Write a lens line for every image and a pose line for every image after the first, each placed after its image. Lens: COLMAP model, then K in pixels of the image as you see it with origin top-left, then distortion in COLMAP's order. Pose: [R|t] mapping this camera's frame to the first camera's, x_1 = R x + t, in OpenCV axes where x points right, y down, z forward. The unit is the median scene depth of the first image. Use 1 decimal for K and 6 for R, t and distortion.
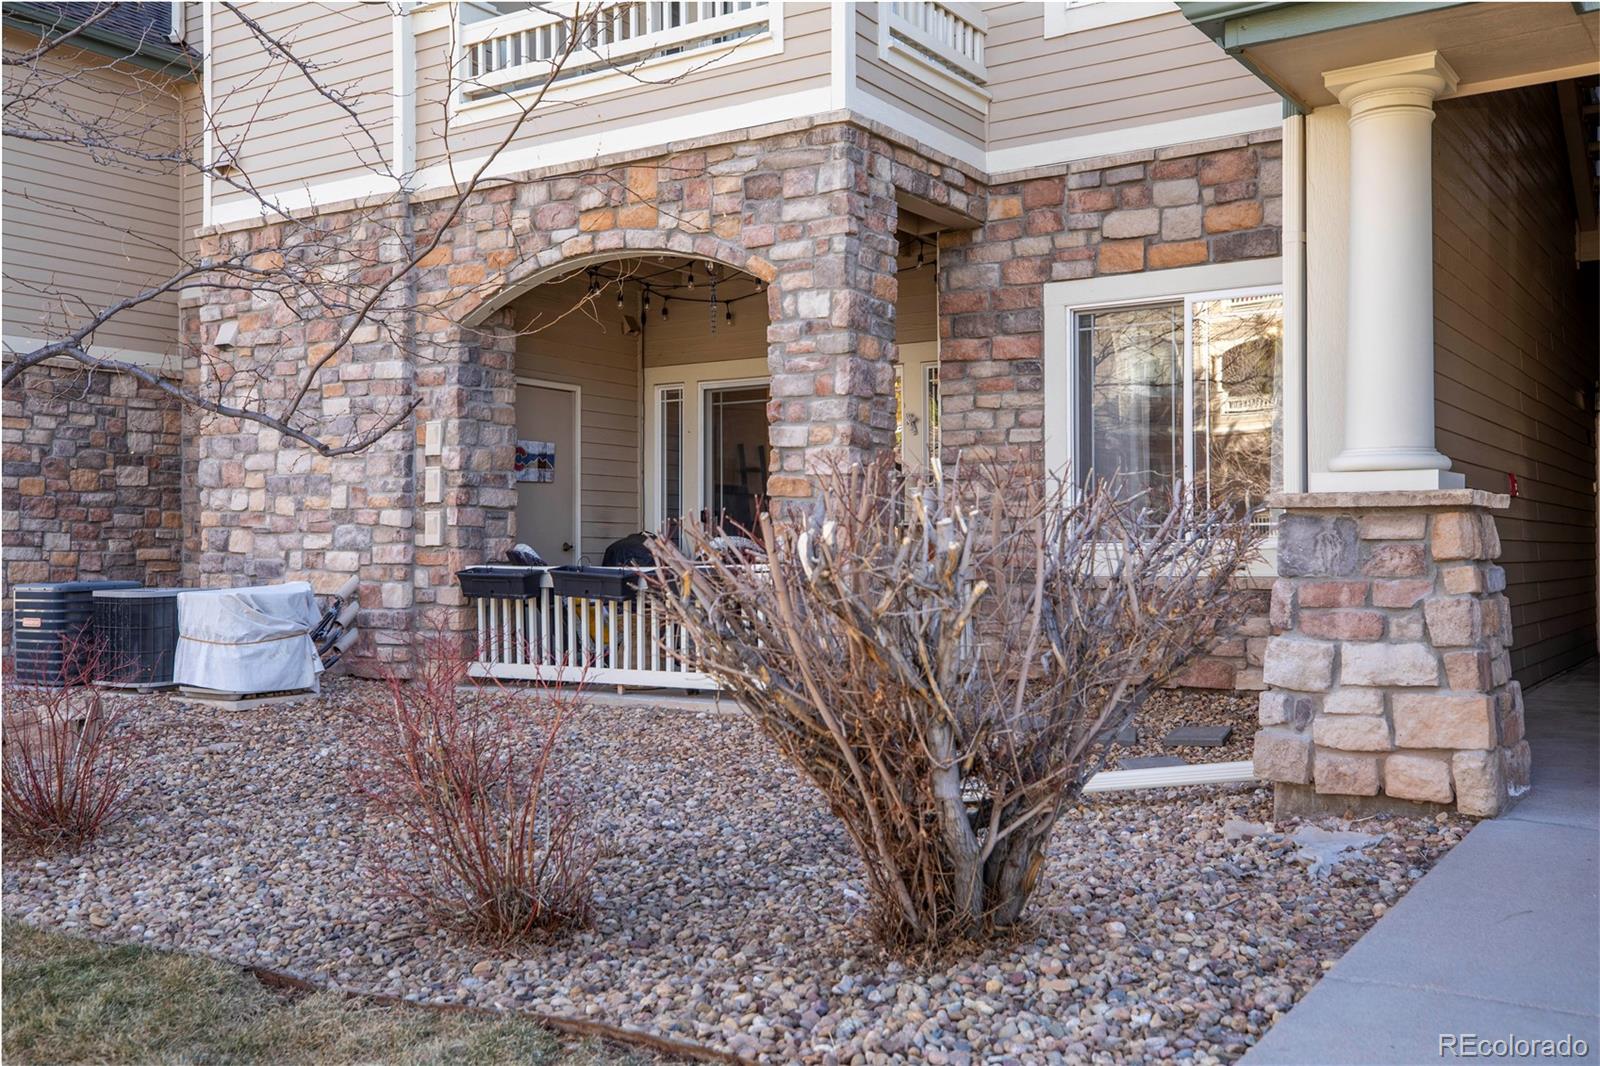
lens RADIAL K [[1545.3, 0, 792.0], [0, 1545.3, 528.3], [0, 0, 1]] dist [0.027527, 0.000000]
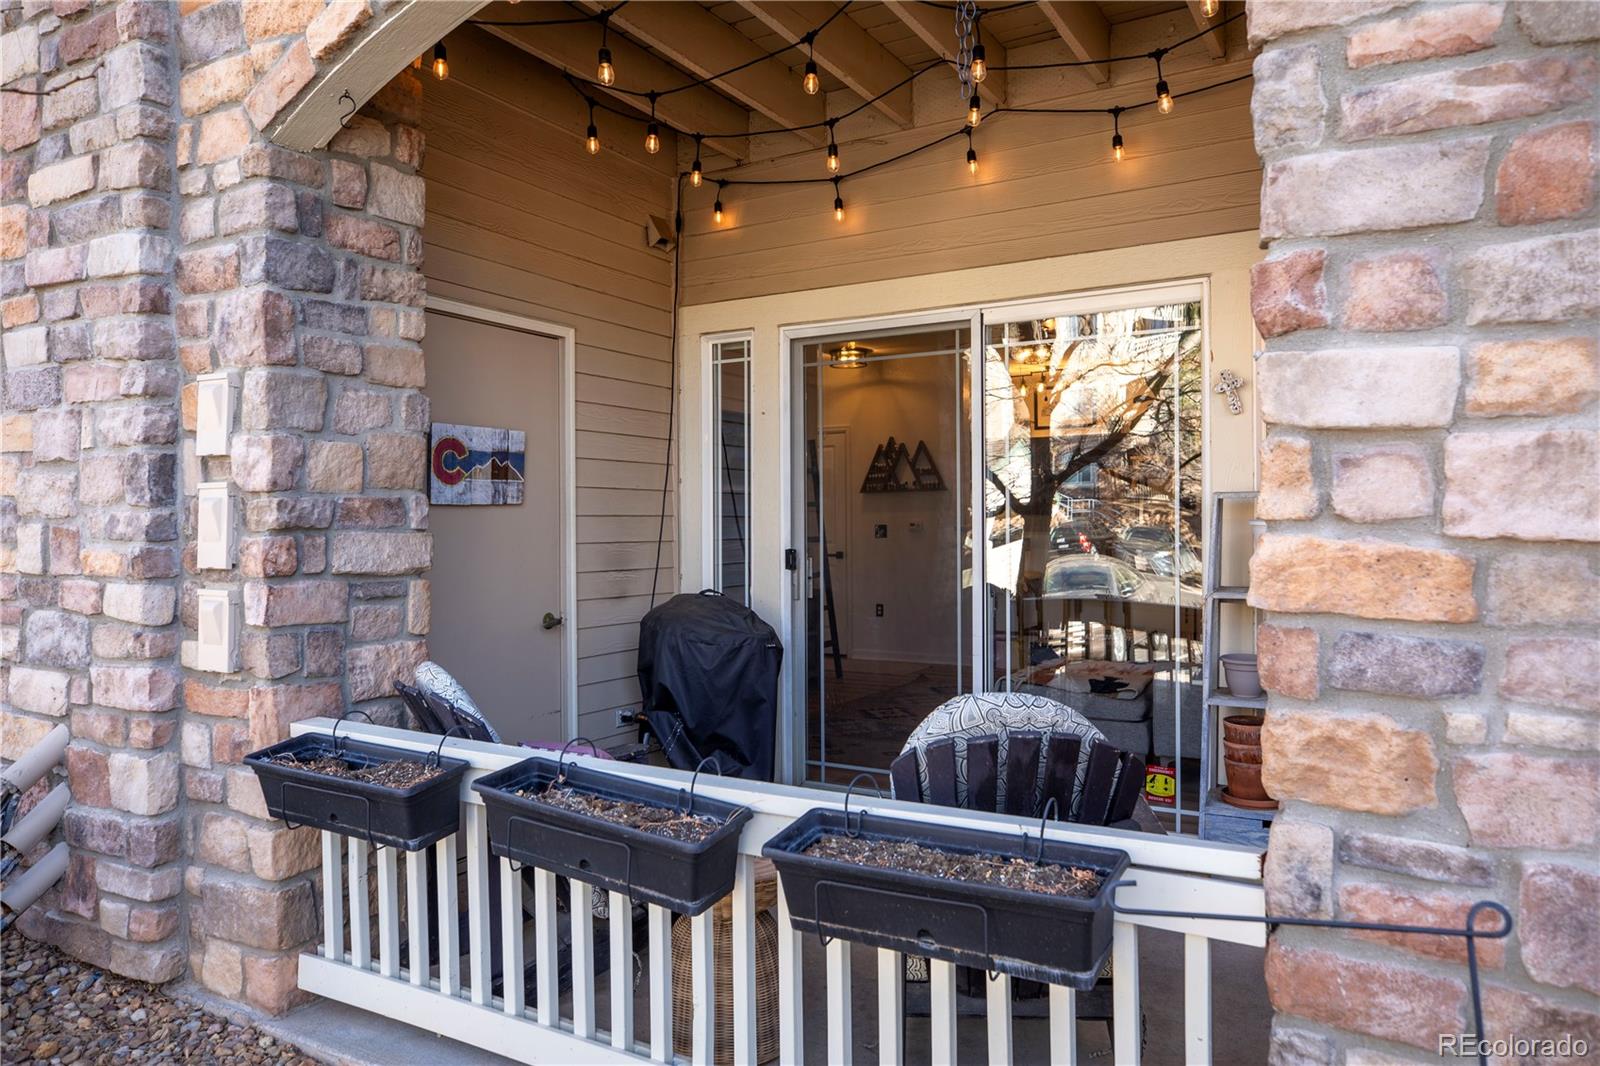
lens RADIAL K [[1084.4, 0, 797.3], [0, 1084.4, 521.8], [0, 0, 1]] dist [-0.003810, 0.007548]
pose [[0.998362, -0.004321, 0.057043, -0.091733], [0.003238, 0.999813, 0.019065, -0.034548], [-0.057115, -0.018849, 0.998190, 0.702347]]
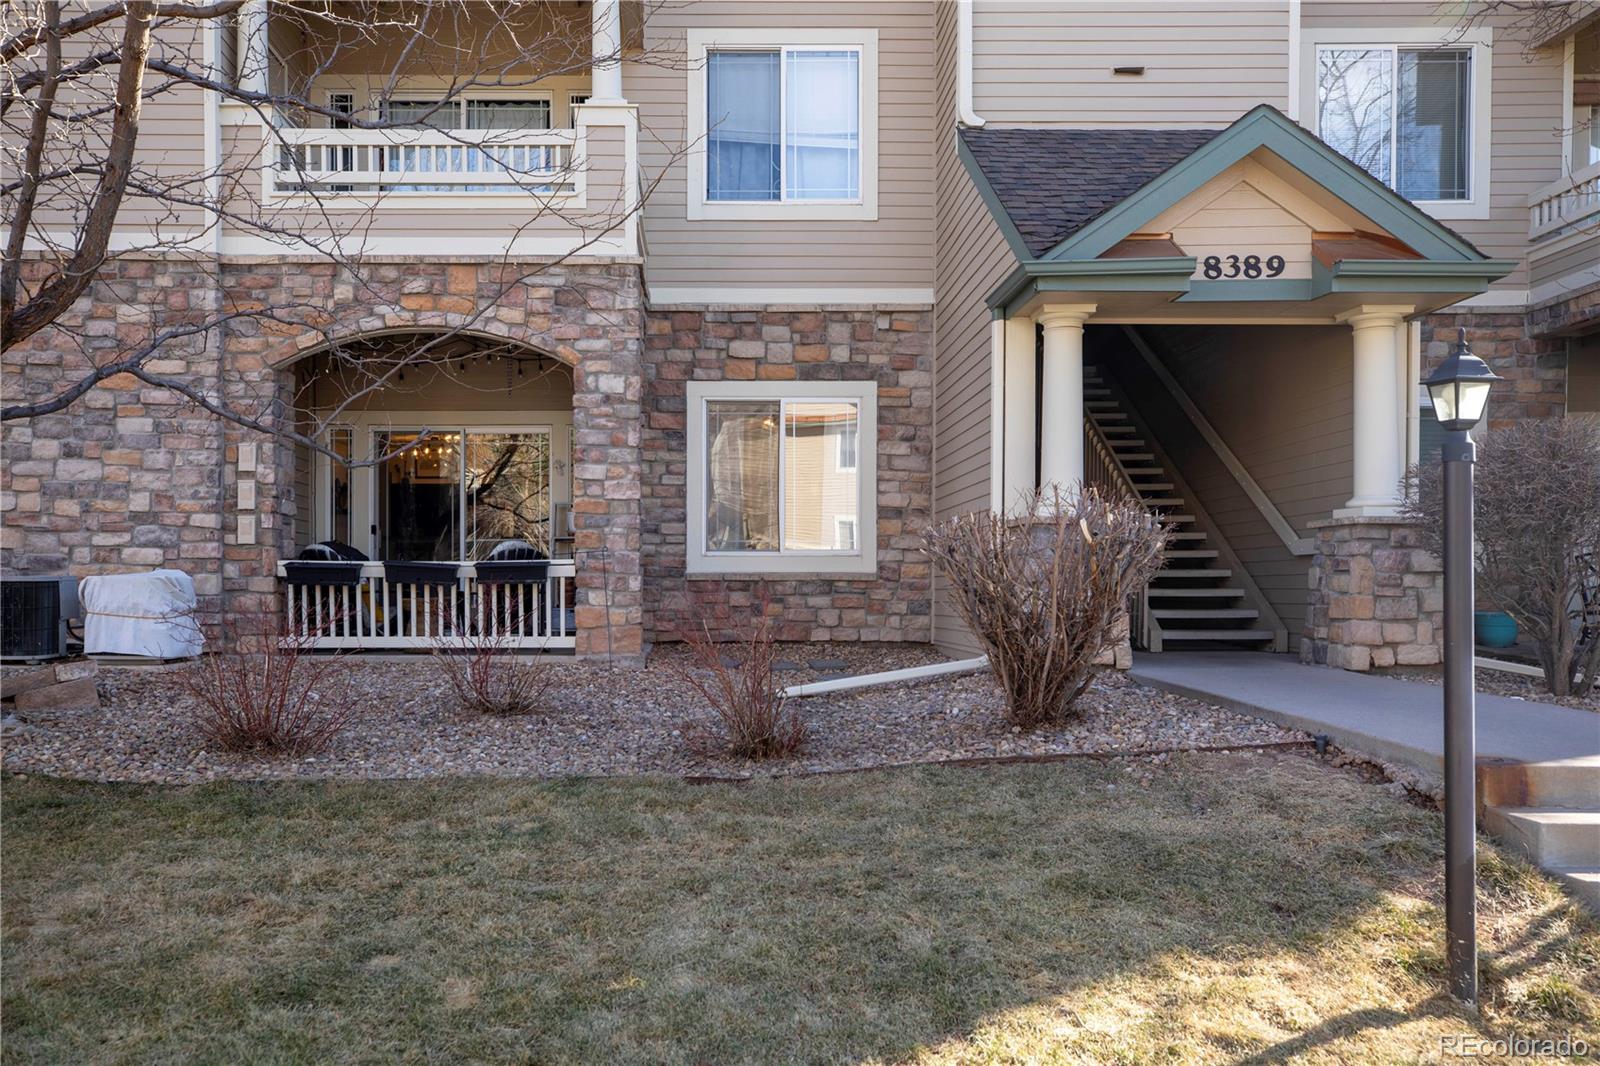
lens RADIAL K [[1267.9, 0, 763.3], [0, 1267.9, 600.6], [0, 0, 1]] dist [-0.006542, 0.010172]
pose [[0.821066, -0.001618, 0.570831, -0.474023], [-0.013188, 0.999675, 0.021804, 0.029214], [-0.570681, -0.025431, 0.820778, -0.071799]]
